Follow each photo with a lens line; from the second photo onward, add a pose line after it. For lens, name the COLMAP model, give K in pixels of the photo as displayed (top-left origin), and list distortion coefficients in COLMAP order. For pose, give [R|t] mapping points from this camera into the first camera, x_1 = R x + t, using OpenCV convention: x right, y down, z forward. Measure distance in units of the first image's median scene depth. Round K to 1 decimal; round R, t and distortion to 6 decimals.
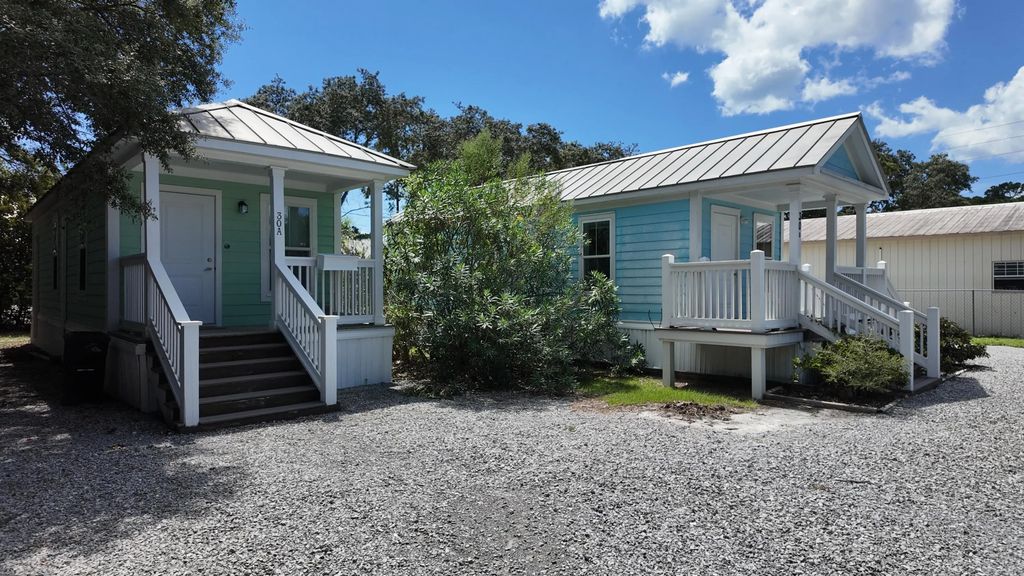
lens RADIAL K [[592.1, 0, 514.1], [0, 592.1, 287.8], [0, 0, 1]] dist [0.023565, -0.001775]
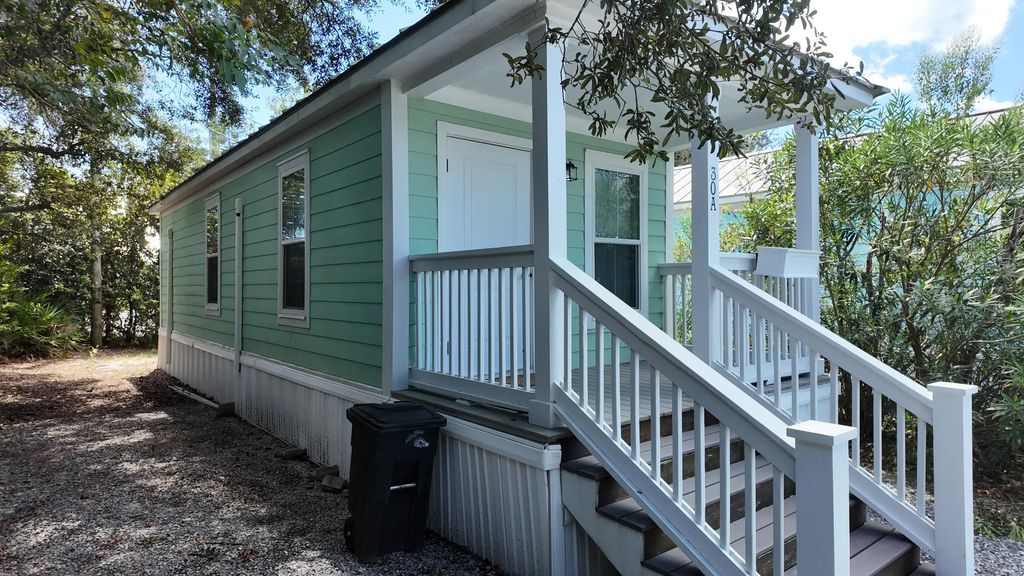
lens RADIAL K [[592.1, 0, 510.5], [0, 592.1, 287.8], [0, 0, 1]] dist [0.023565, -0.001775]
pose [[0.996796, 0.000949, -0.079978, -0.524521], [-0.001434, 0.999981, -0.006009, -0.017137], [0.079970, 0.006105, 0.996779, 0.471901]]
